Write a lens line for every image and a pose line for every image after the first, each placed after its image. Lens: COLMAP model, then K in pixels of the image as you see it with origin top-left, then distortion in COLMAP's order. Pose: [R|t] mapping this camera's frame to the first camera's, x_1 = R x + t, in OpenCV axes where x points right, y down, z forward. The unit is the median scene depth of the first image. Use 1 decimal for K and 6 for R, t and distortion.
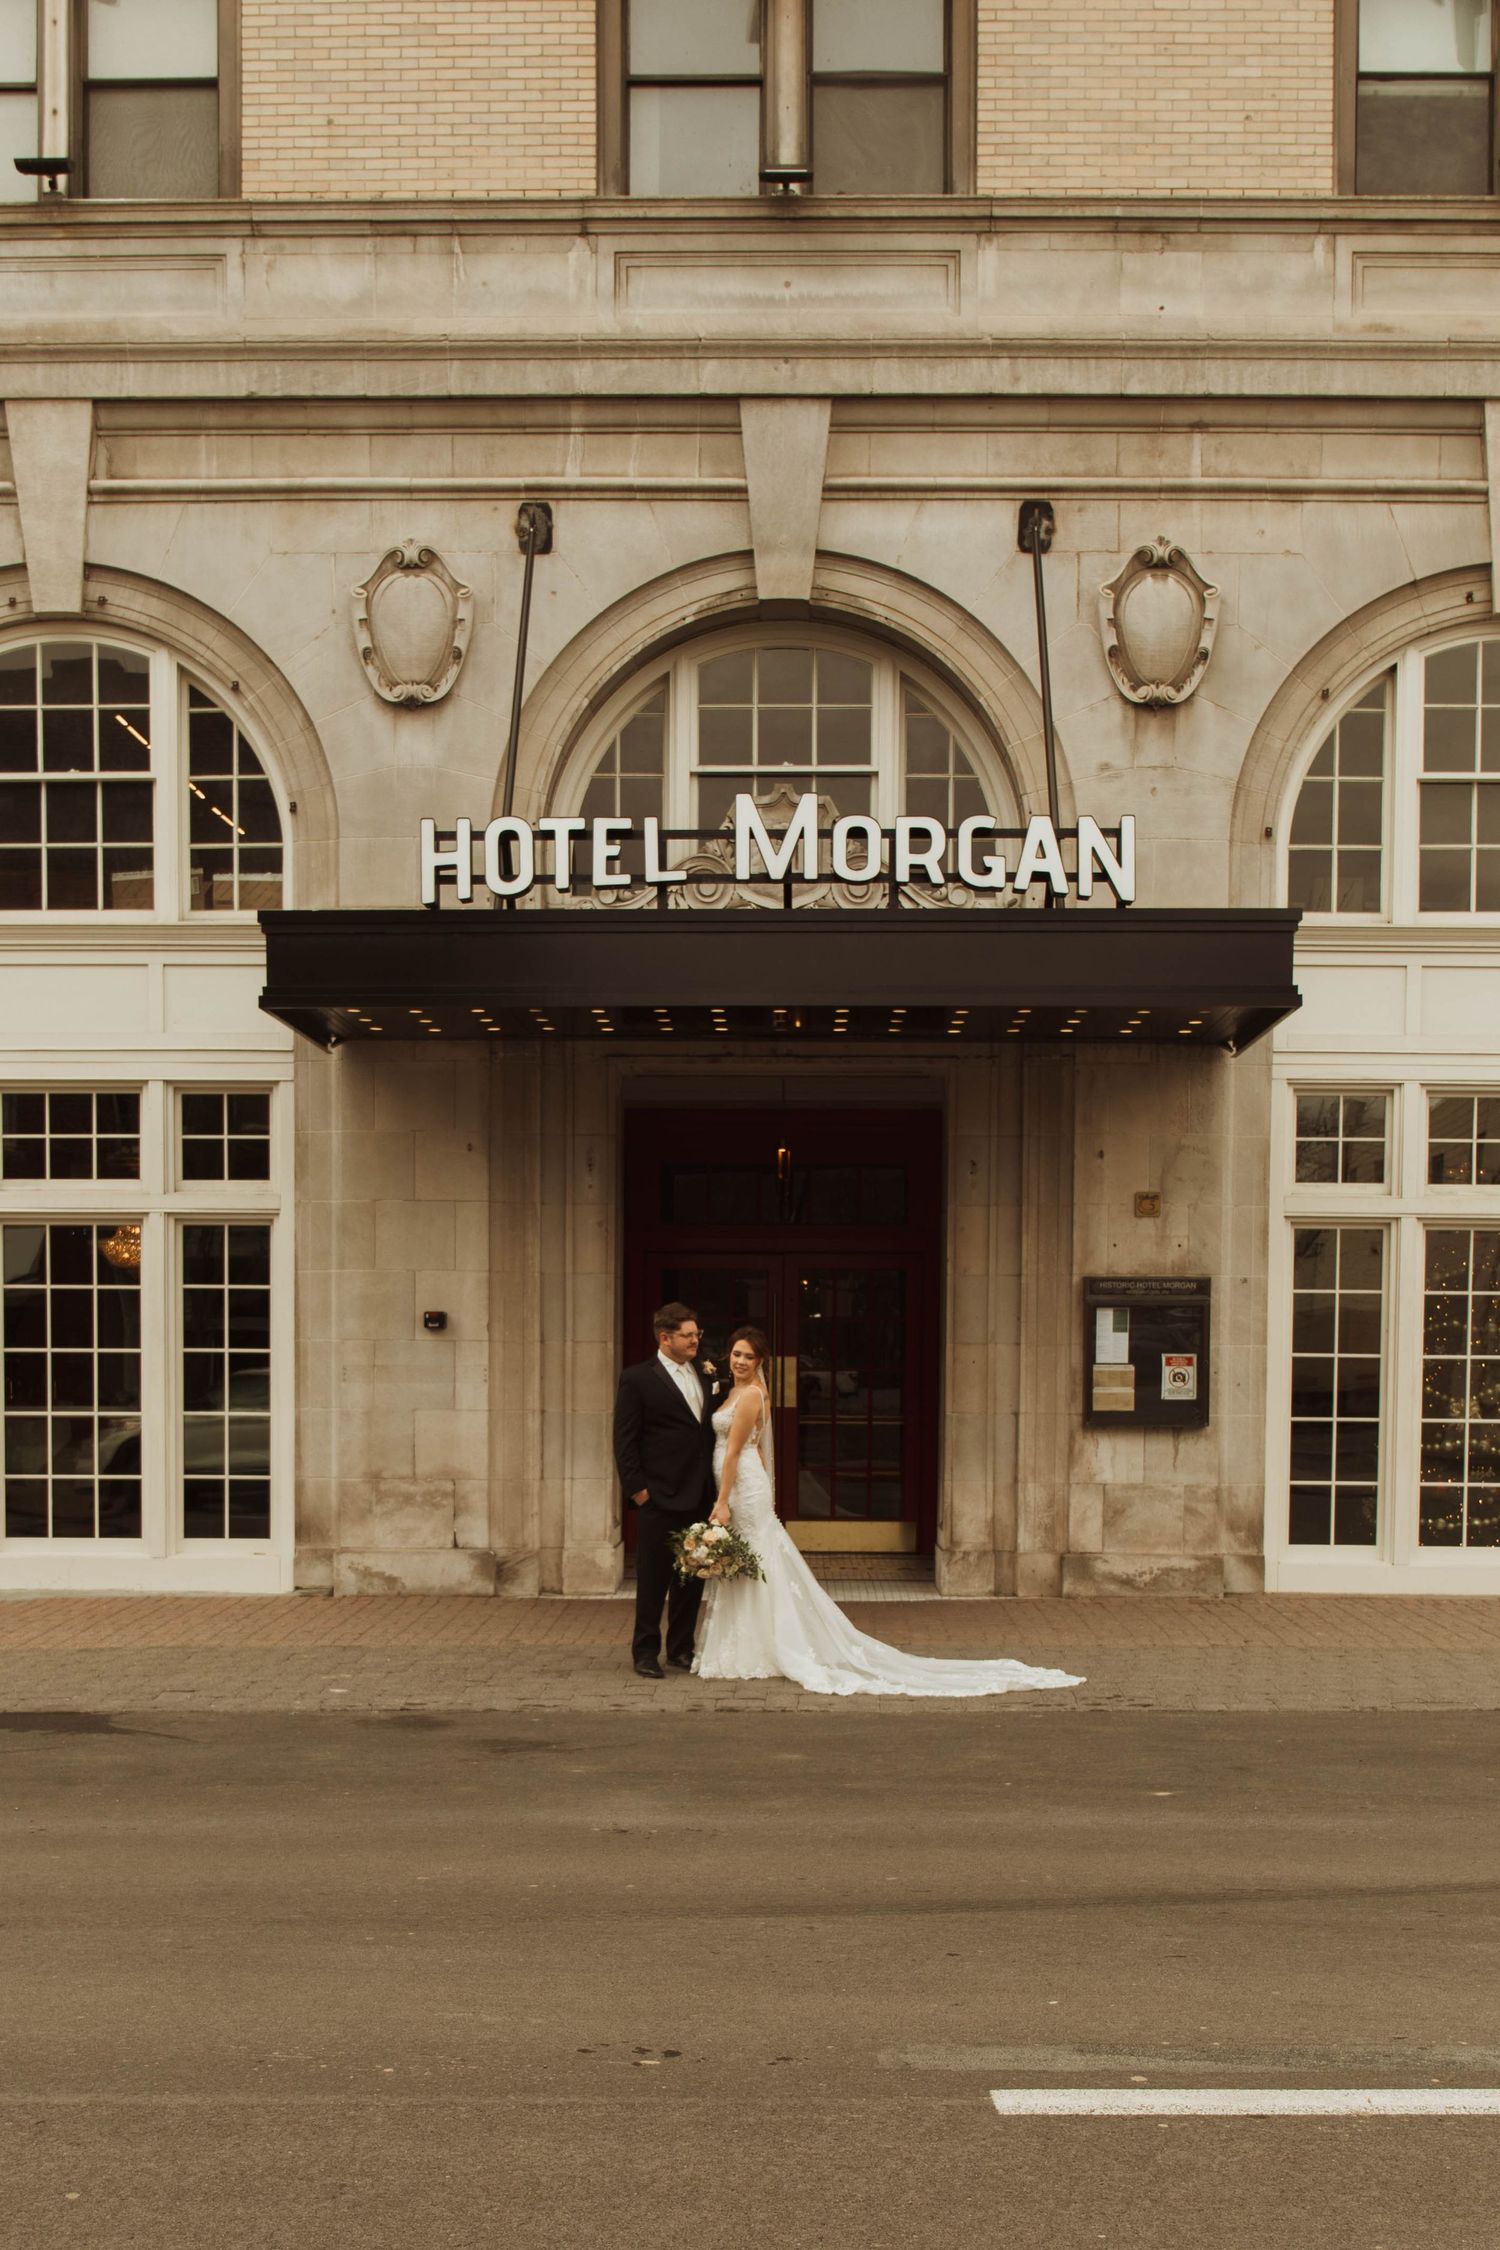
lens RADIAL K [[1930.7, 0, 680.8], [0, 1930.7, 1400.1], [0, 0, 1]] dist [-0.000591, -0.026026]
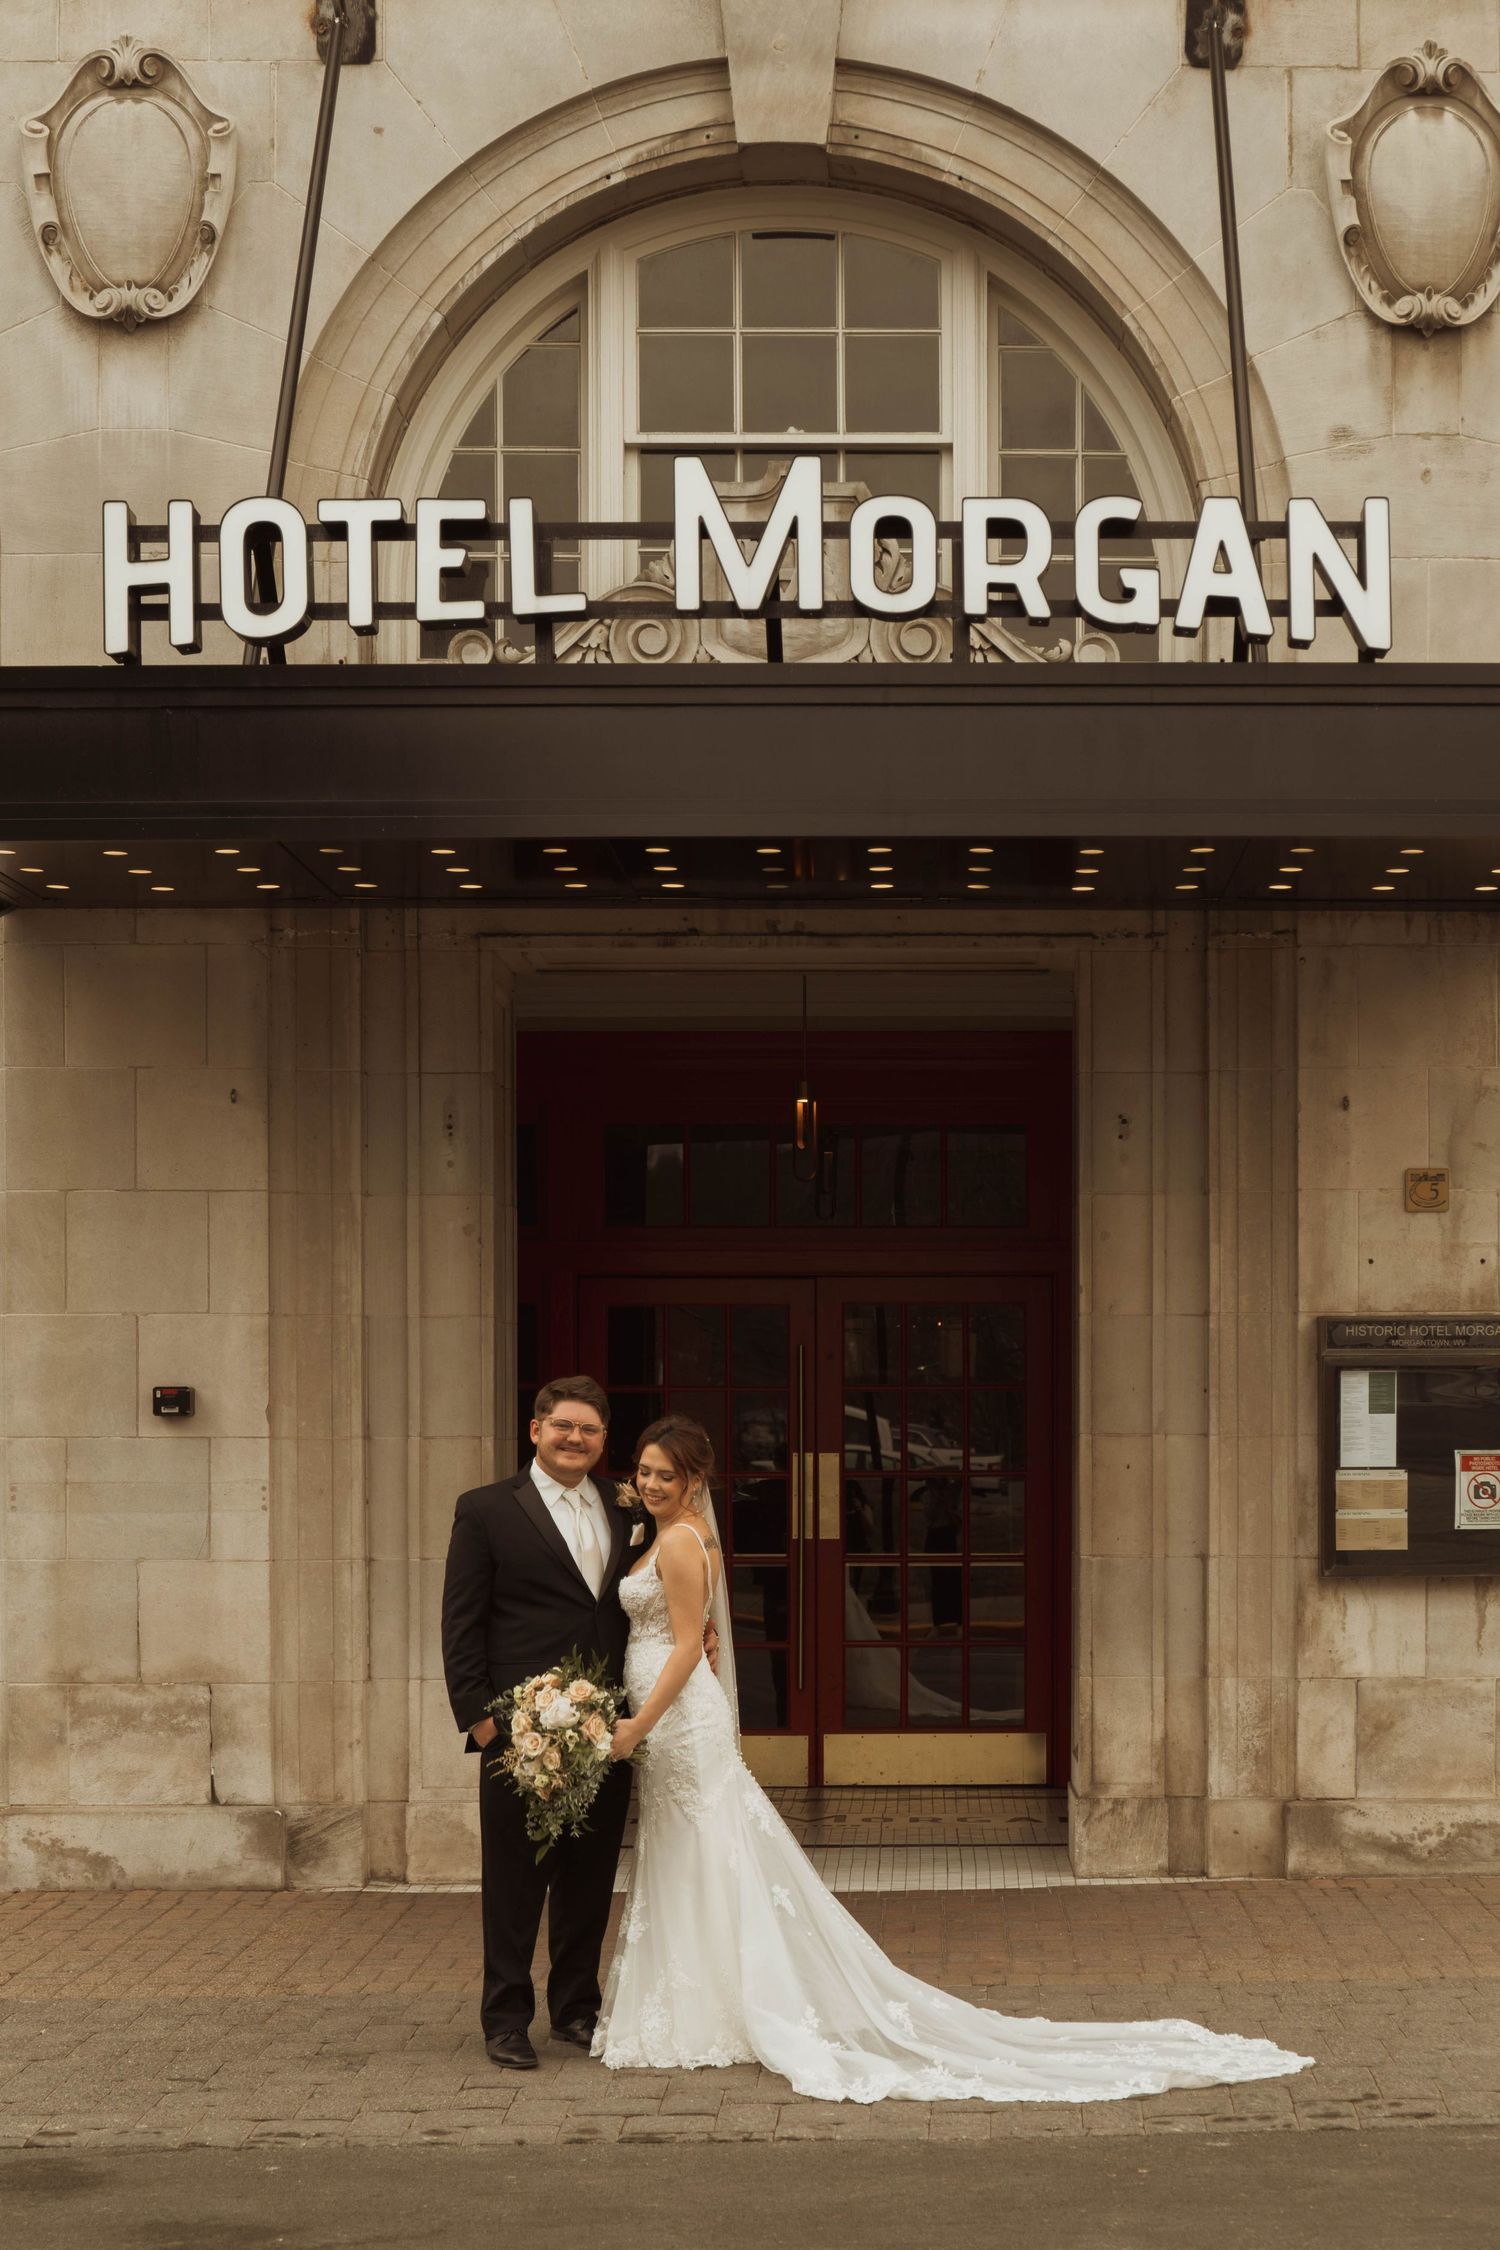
lens RADIAL K [[3038.5, 0, 797.6], [0, 3038.5, 1448.7], [0, 0, 1]] dist [-0.040708, -0.005688]
pose [[0.999631, -0.007617, 0.026077, 0.031702], [0.008091, 0.999803, -0.018119, -0.009850], [-0.025934, 0.018323, 0.999496, 0.108235]]
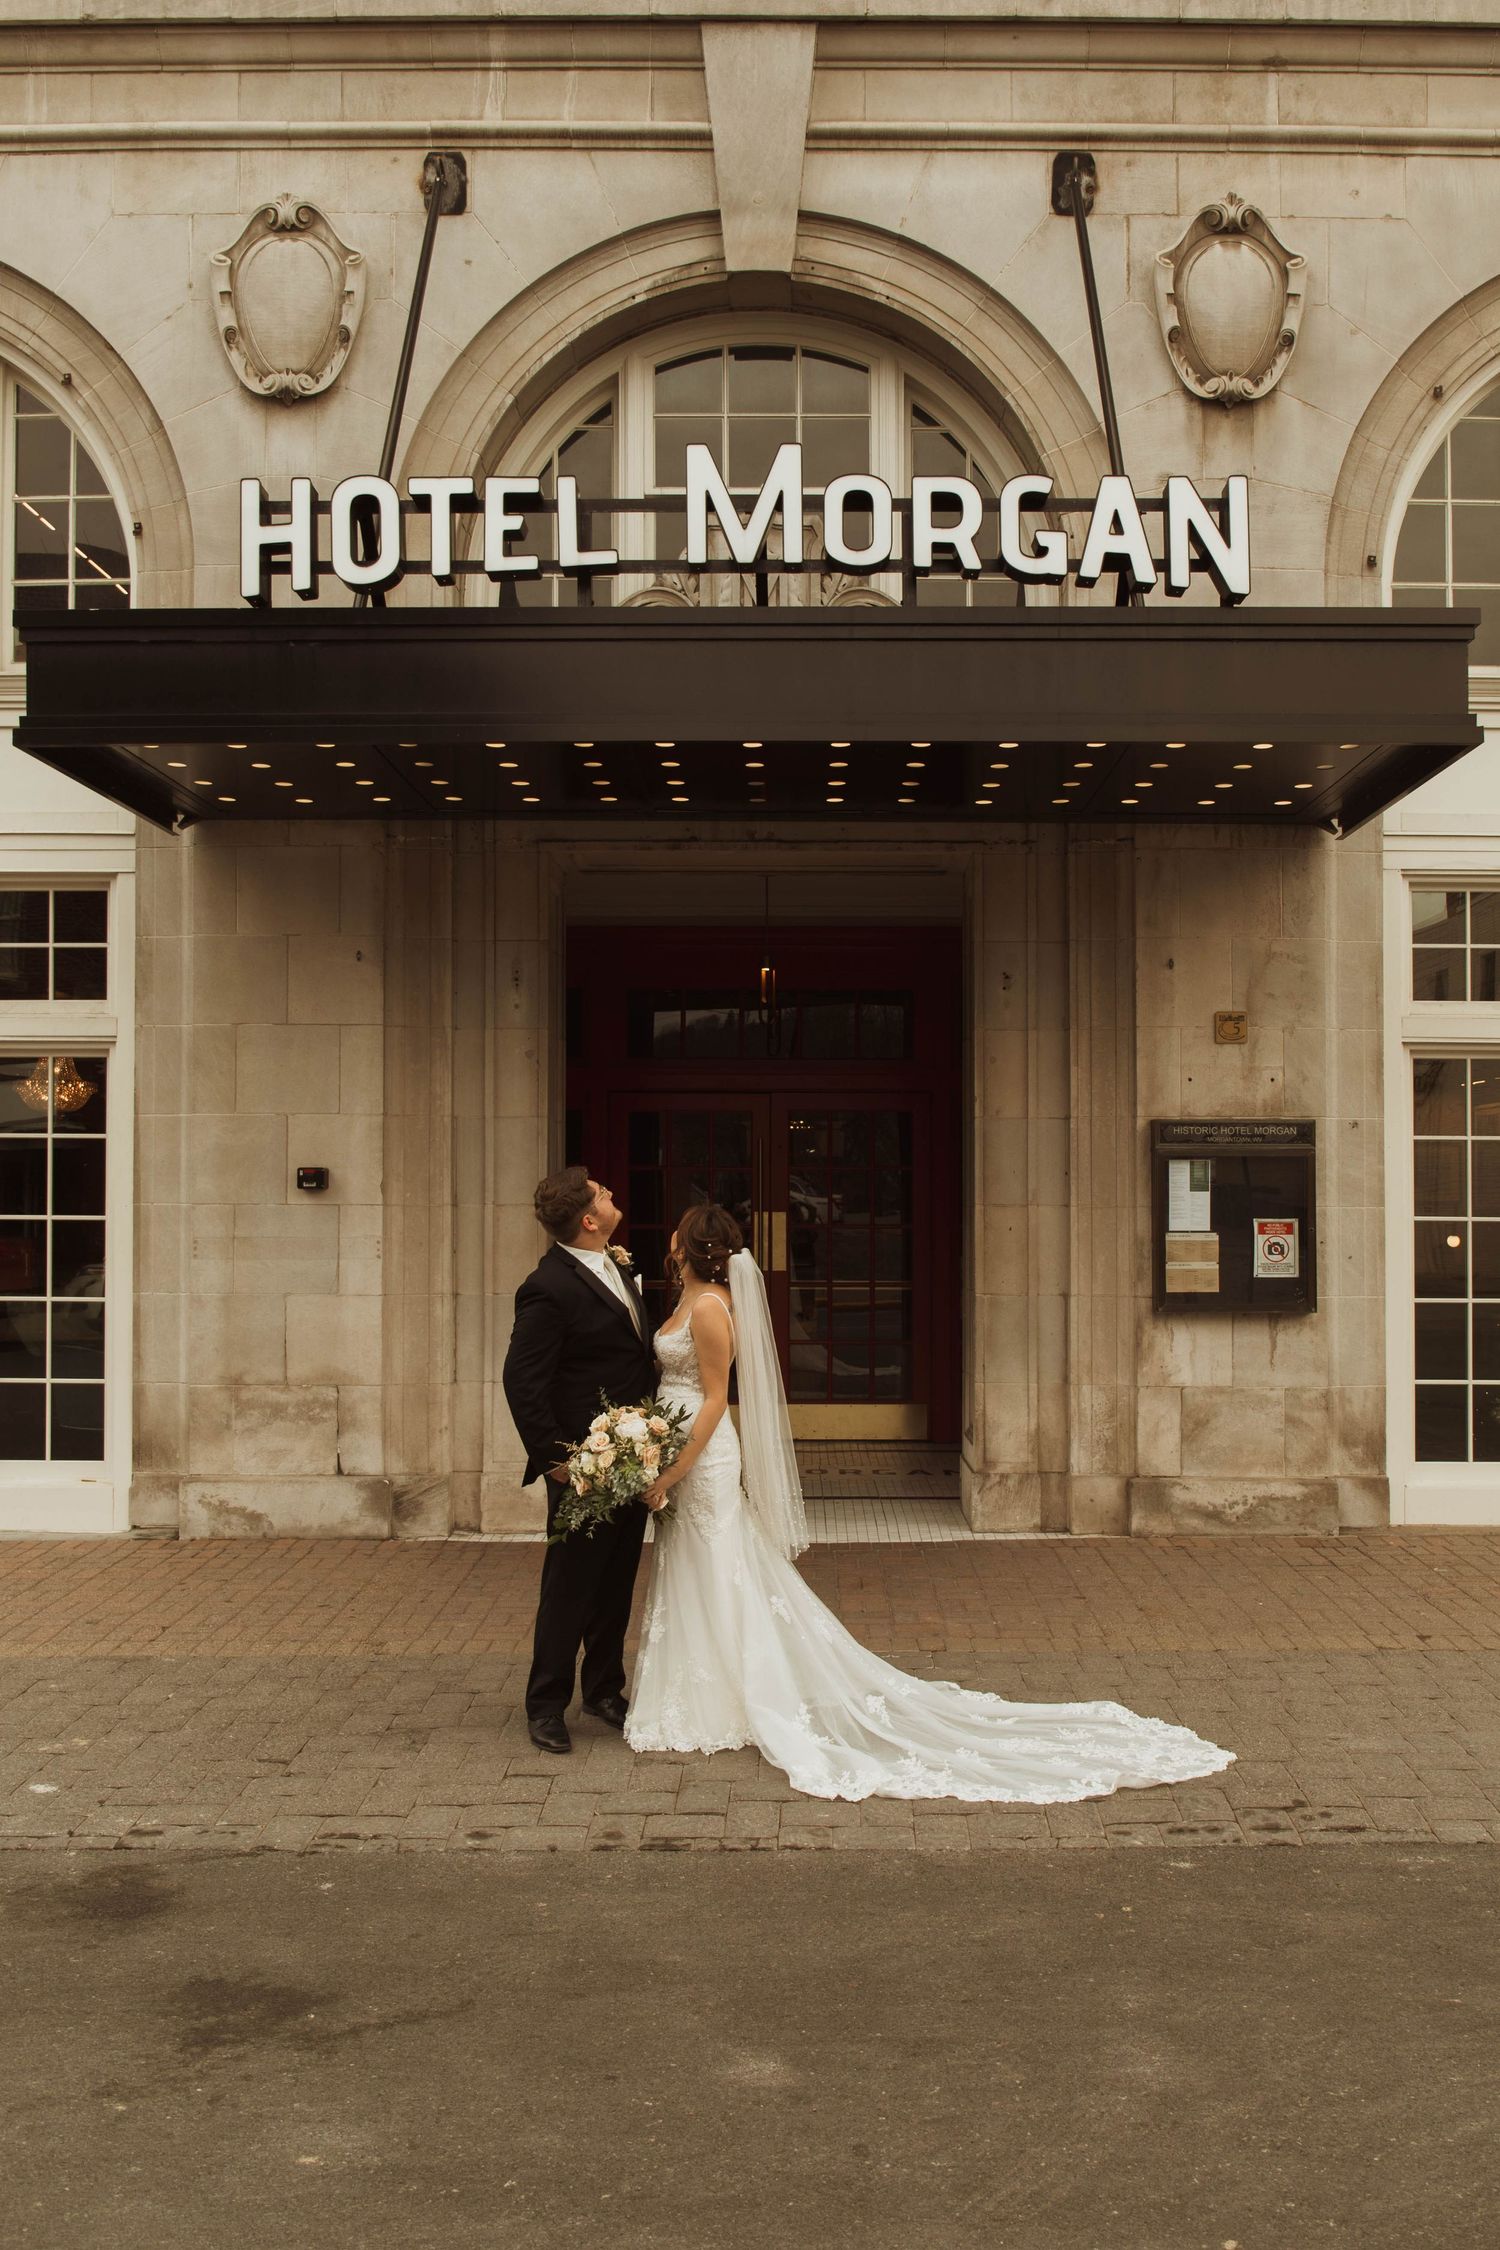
lens RADIAL K [[1690.3, 0, 670.0], [0, 1690.3, 1139.7], [0, 0, 1]] dist [-0.006961, -0.017019]
pose [[0.999846, -0.003635, -0.017157, 0.027148], [0.002628, 0.998293, -0.058345, -0.017013], [0.017340, 0.058291, 0.998149, 0.324731]]
